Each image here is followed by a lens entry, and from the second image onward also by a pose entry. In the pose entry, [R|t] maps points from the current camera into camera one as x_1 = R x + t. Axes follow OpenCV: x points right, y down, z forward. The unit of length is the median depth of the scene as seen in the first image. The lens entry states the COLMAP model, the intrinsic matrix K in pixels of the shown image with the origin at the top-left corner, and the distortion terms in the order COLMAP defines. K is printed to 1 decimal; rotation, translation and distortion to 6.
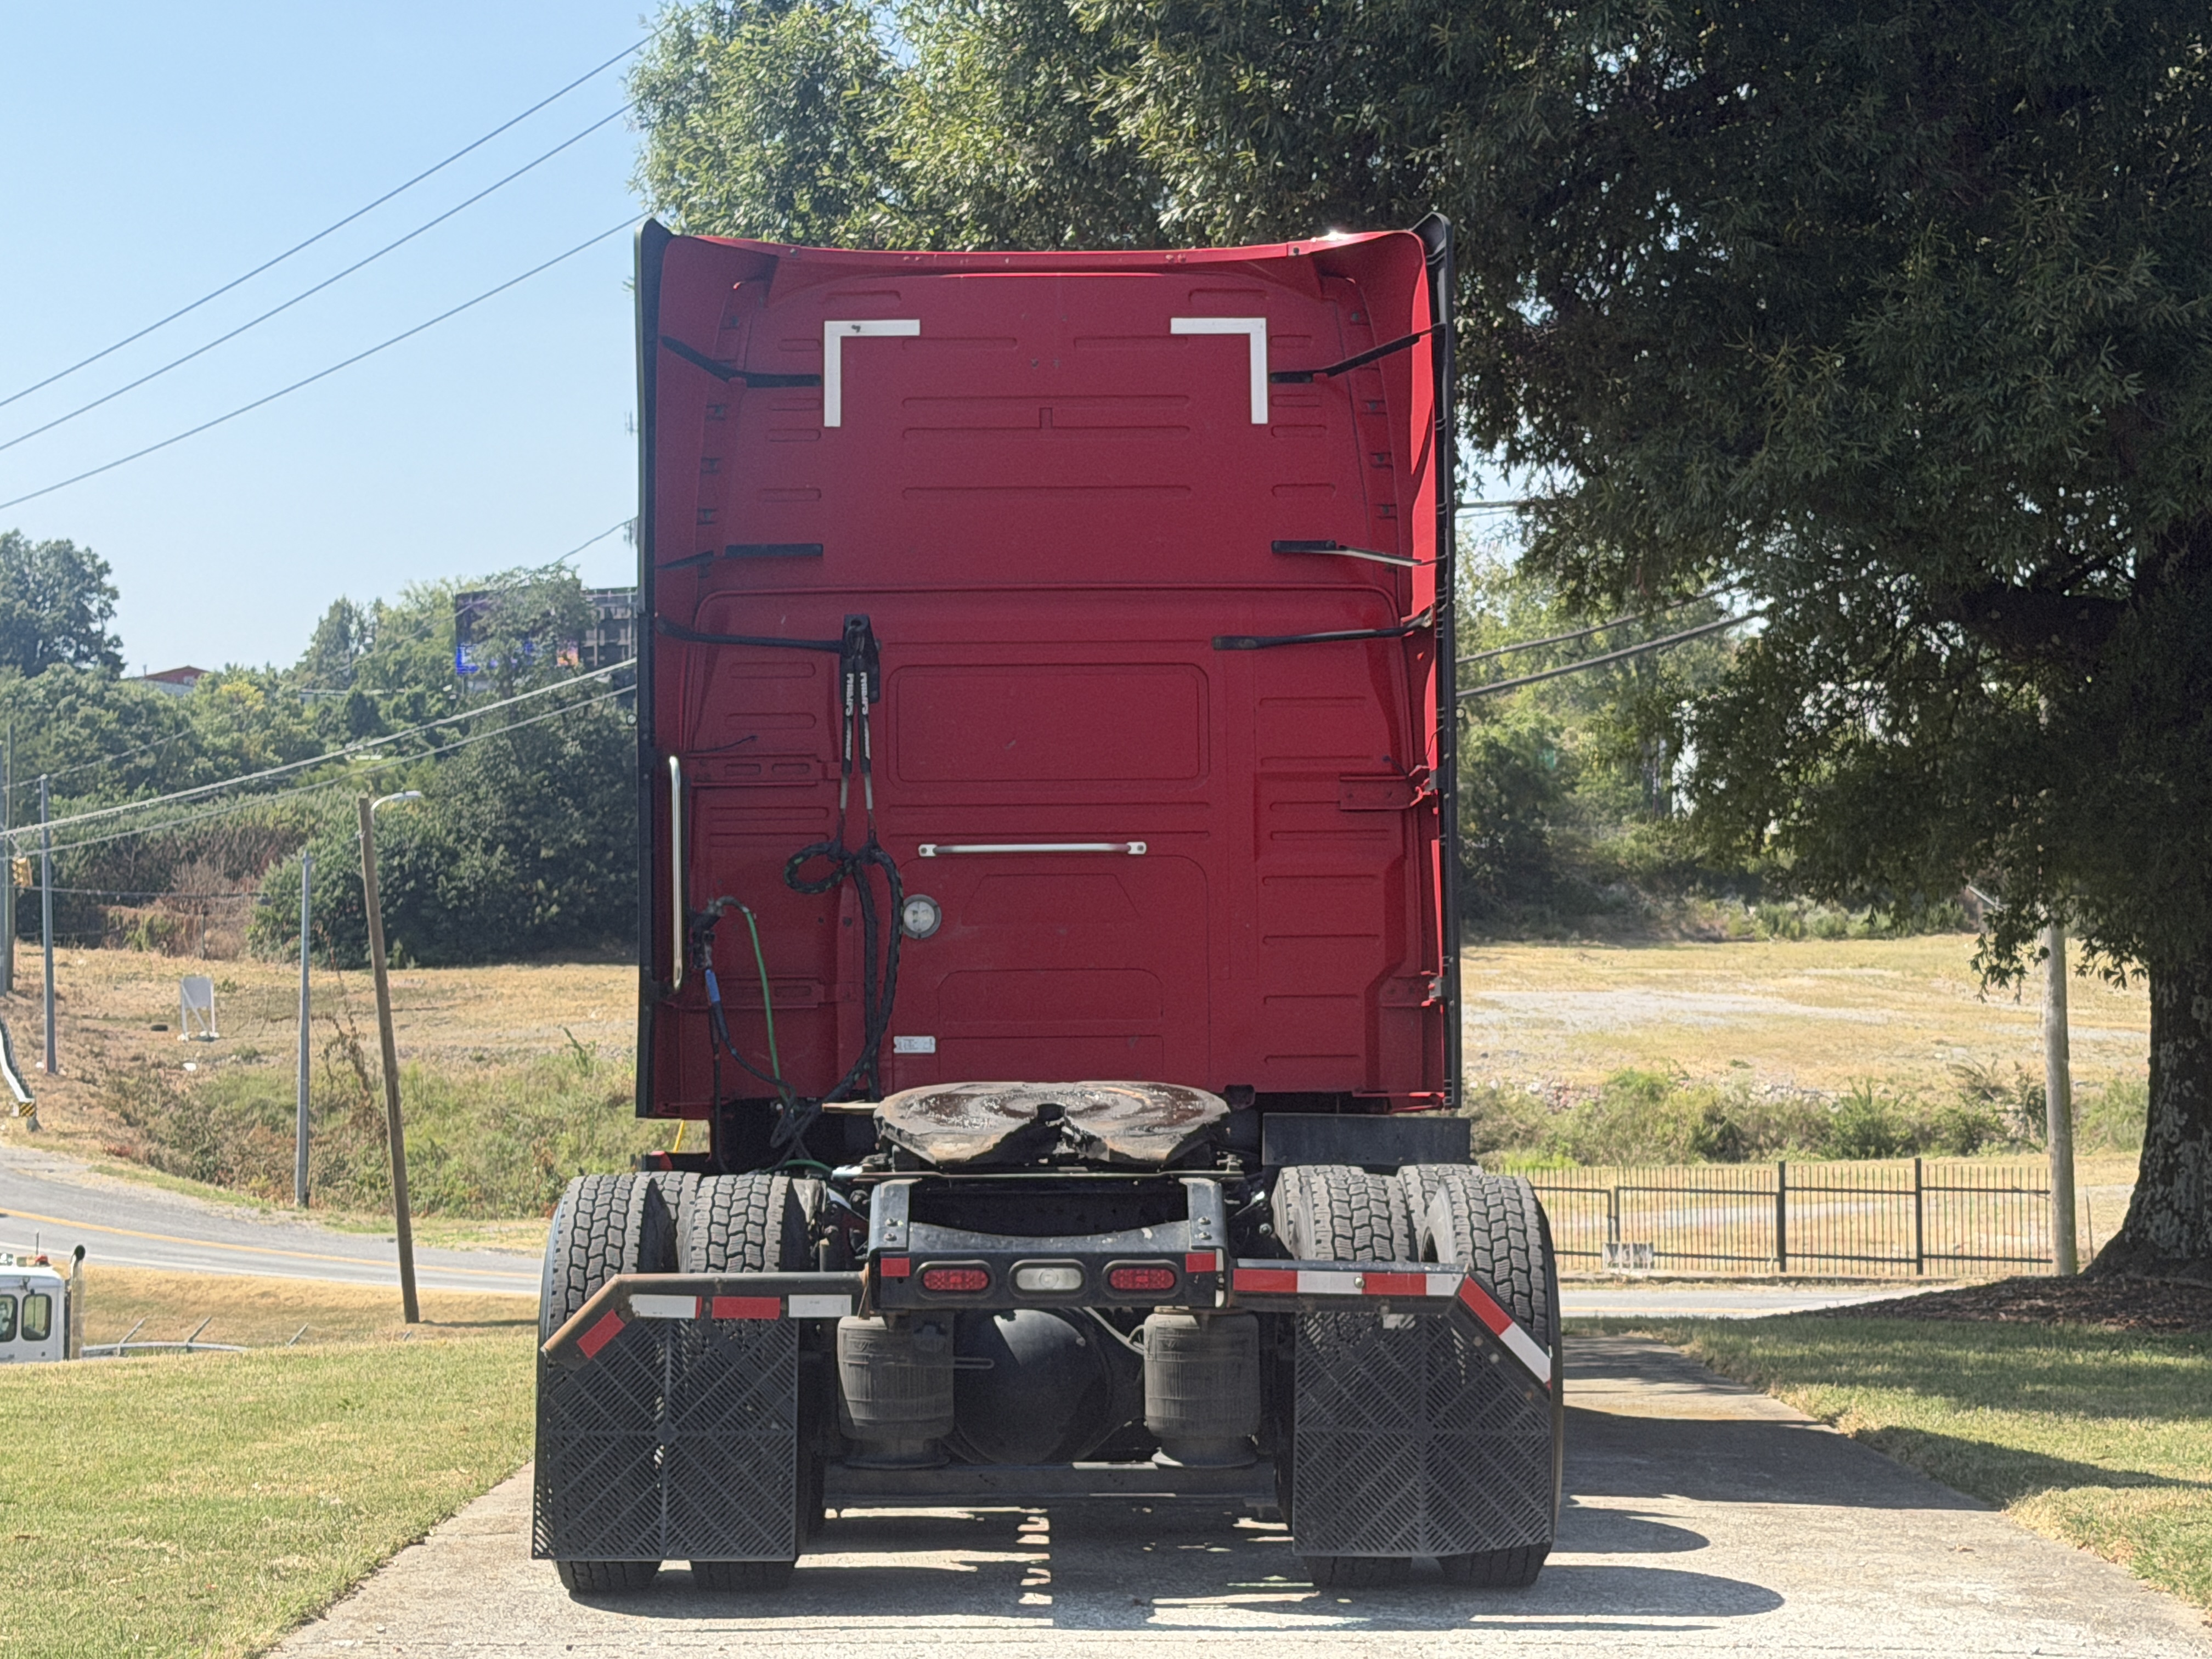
lens RADIAL K [[4339.5, 0, 1105.7], [0, 4339.5, 832.7], [0, 0, 1]] dist [0.100905, 0.000000]
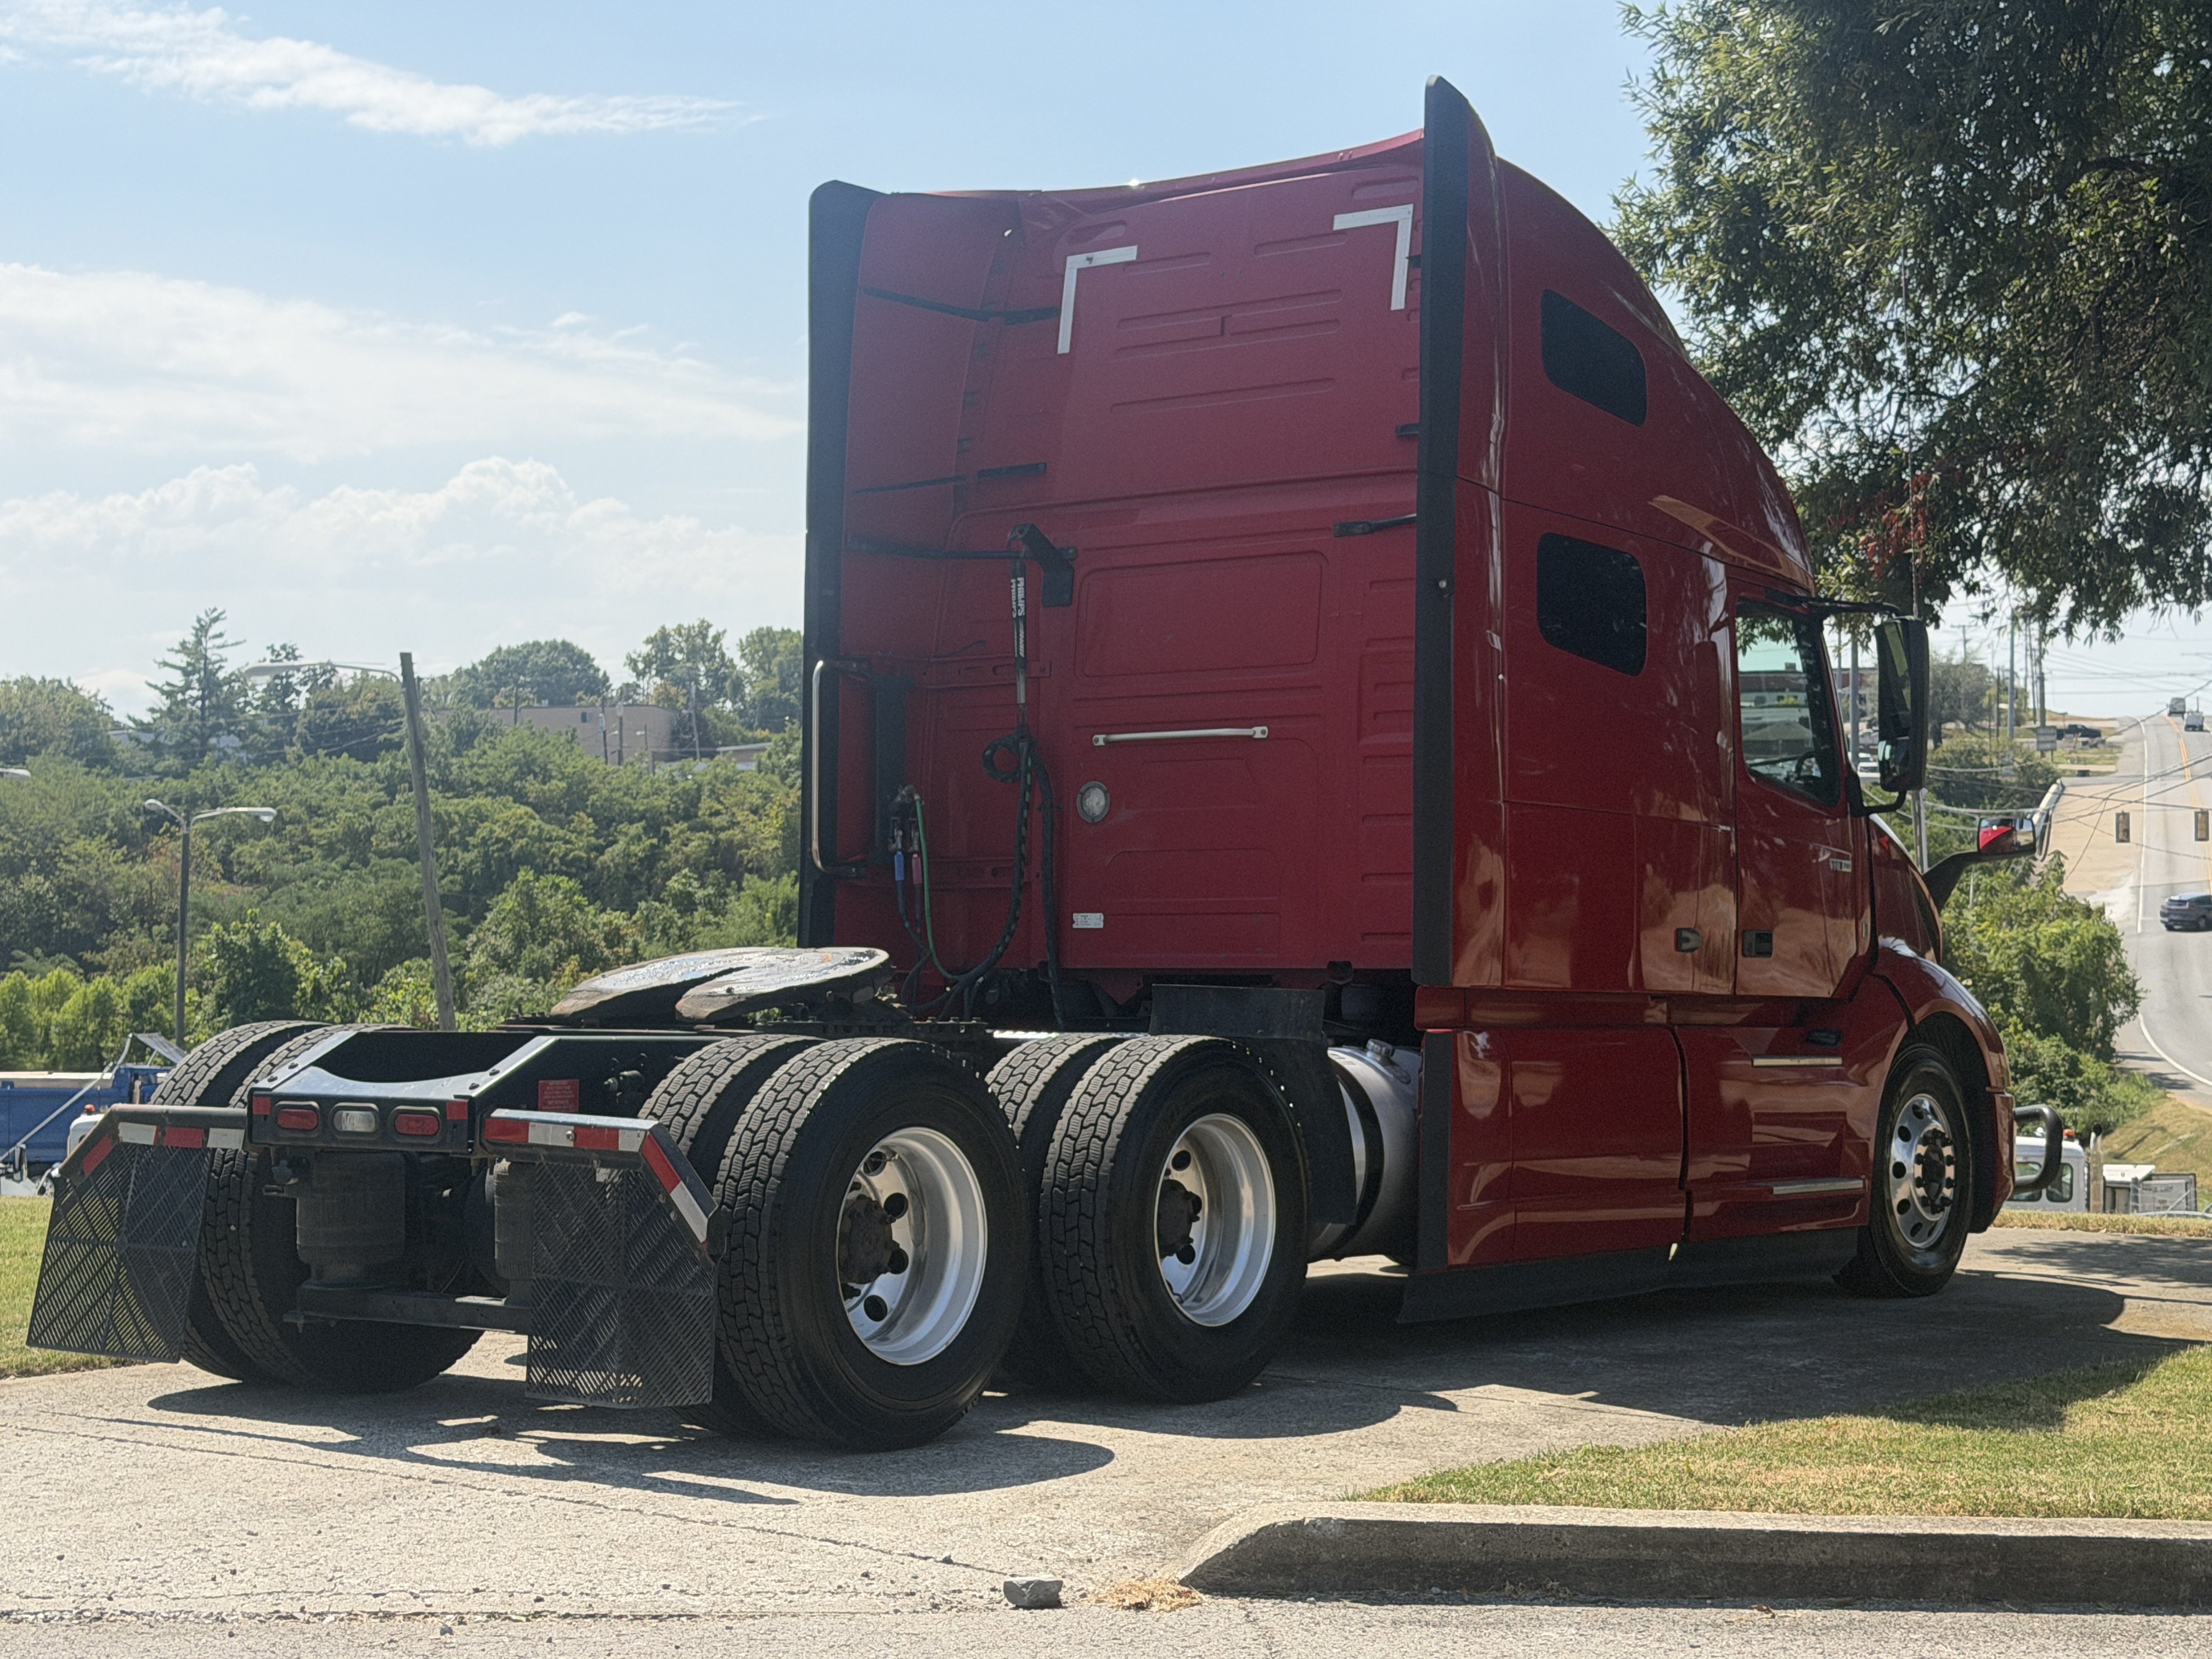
lens RADIAL K [[3567.0, 0, 1107.3], [0, 3567.0, 824.7], [0, 0, 1]] dist [0.059739, 0.000000]
pose [[0.791610, -0.014652, -0.610851, 0.494600], [0.020759, 0.999780, 0.002920, 0.022328], [0.610674, -0.014992, 0.791740, 0.301454]]
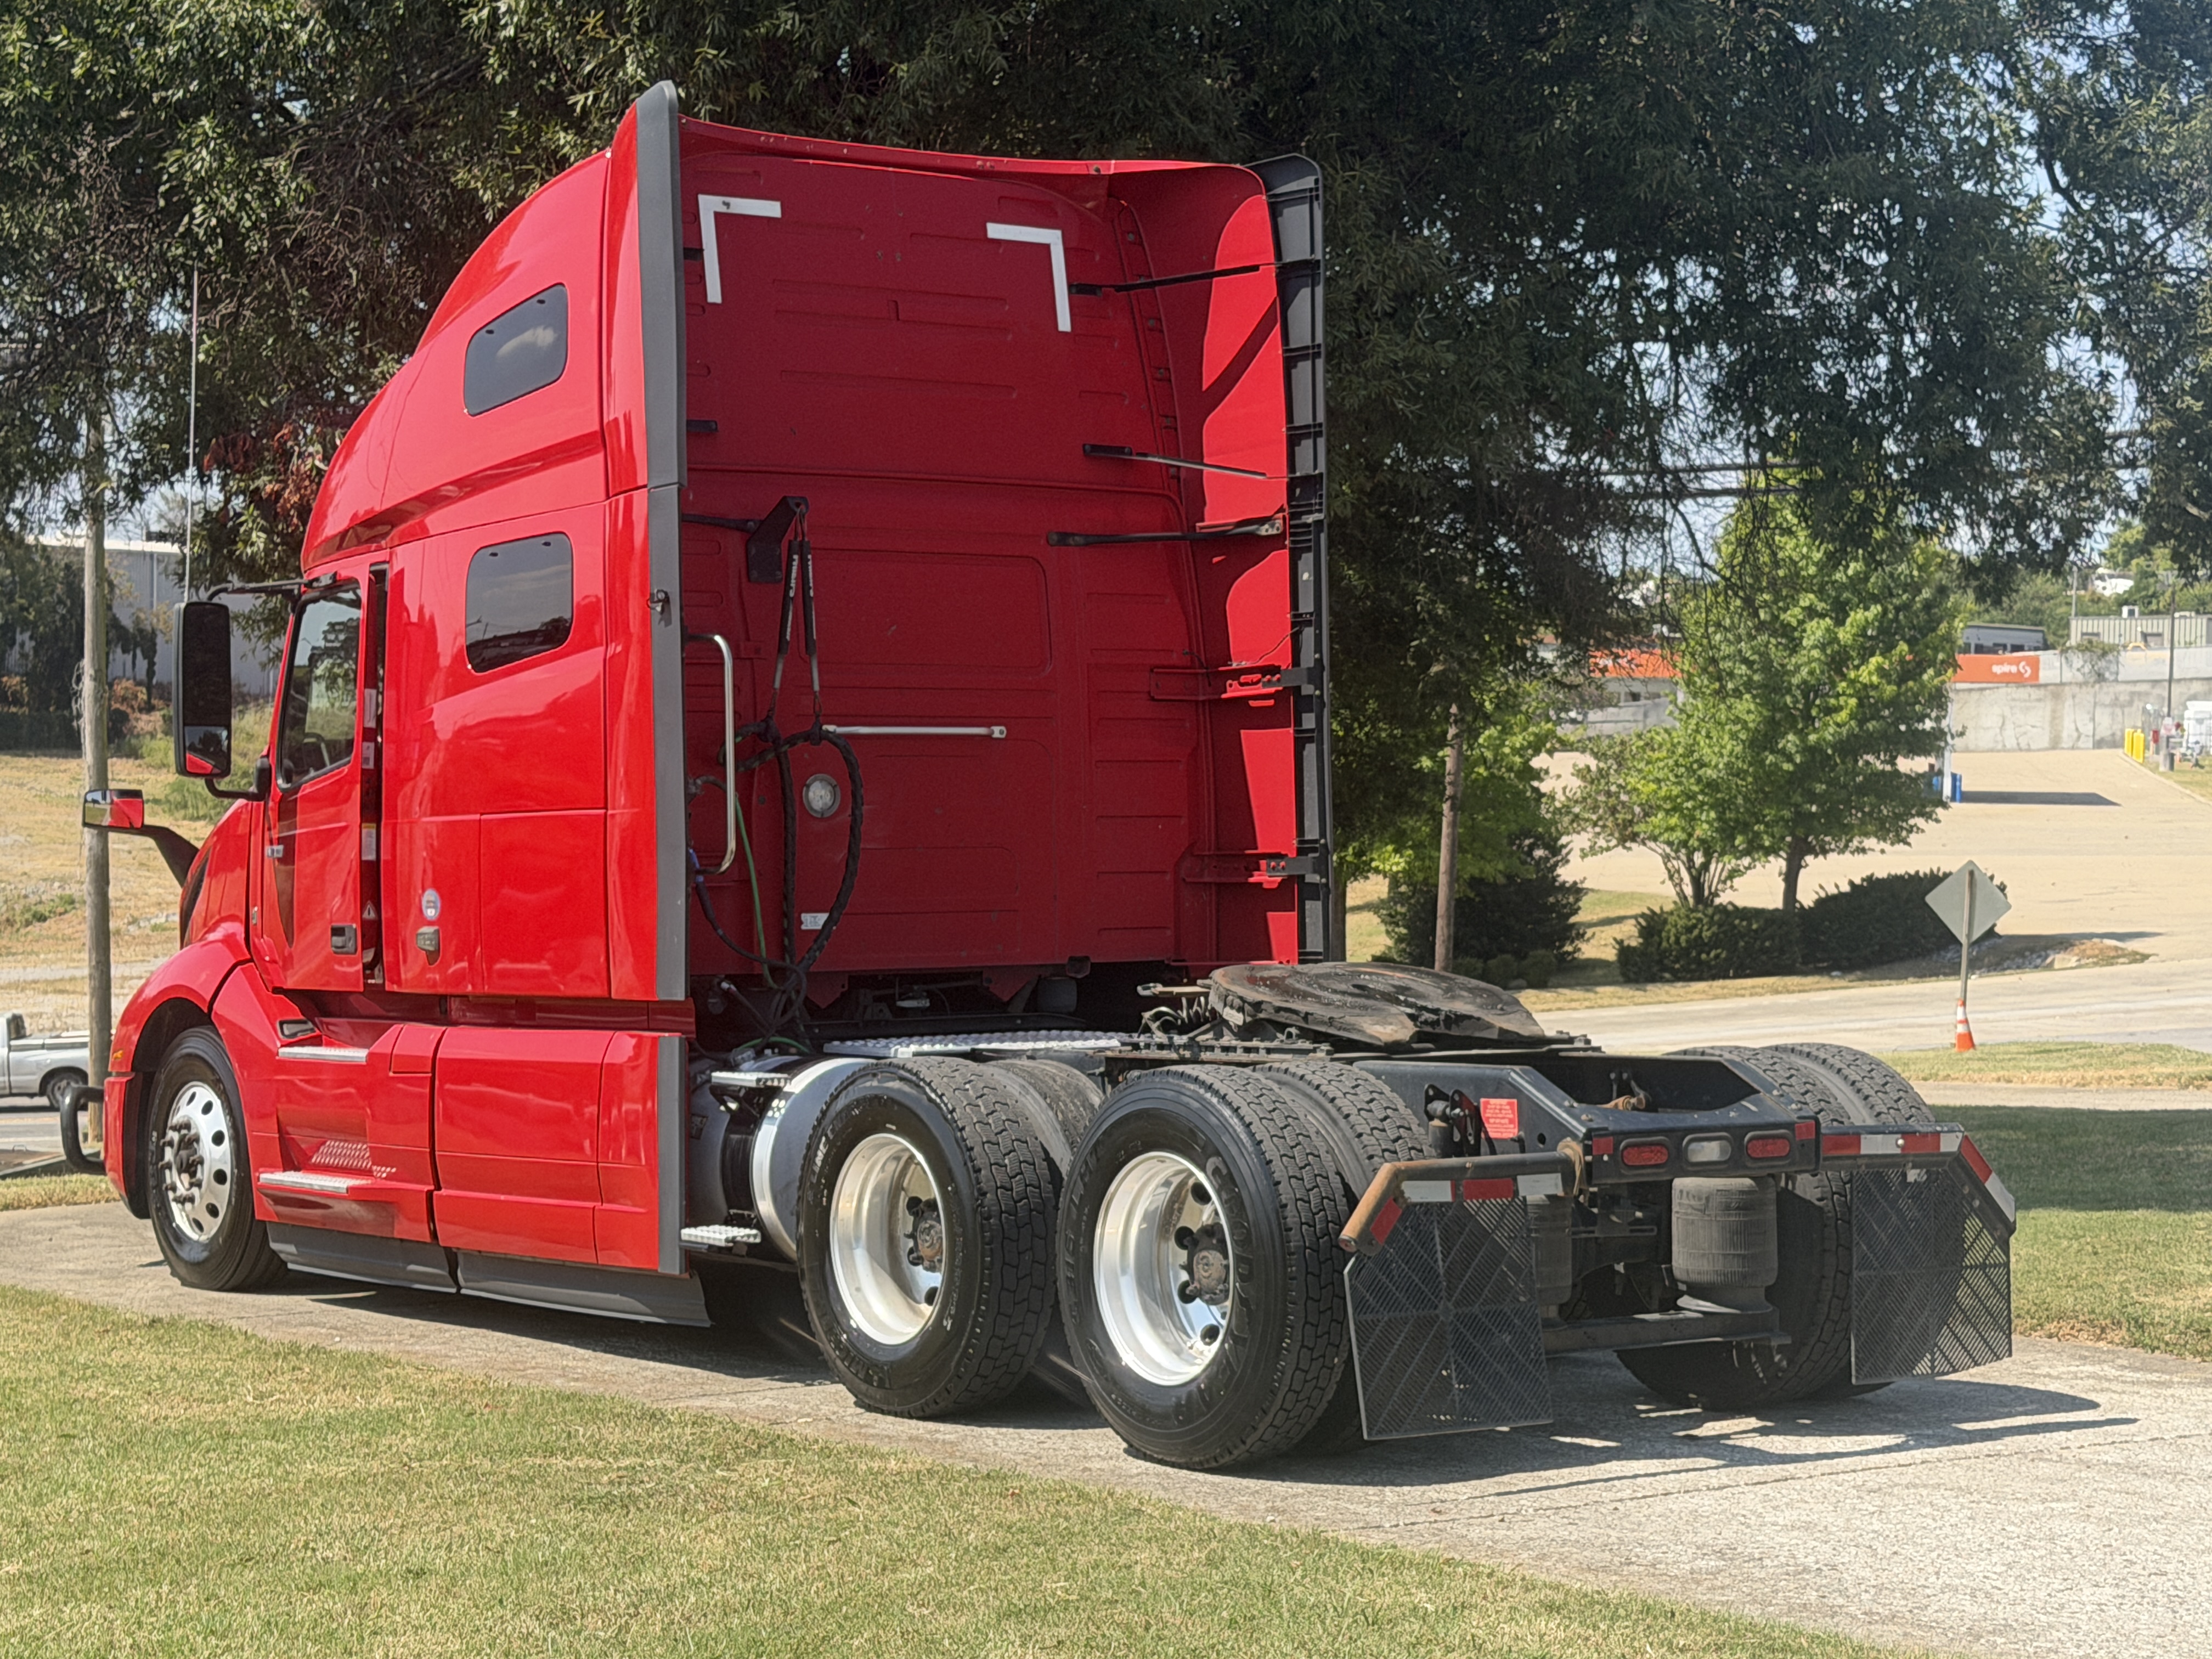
lens RADIAL K [[4096.6, 0, 1104.2], [0, 4096.6, 828.8], [0, 0, 1]] dist [0.116155, 0.000000]
pose [[0.820461, 0.003302, 0.571693, -0.534270], [-0.027723, 0.999037, 0.034018, -0.007408], [-0.571030, -0.043759, 0.819762, 0.171739]]
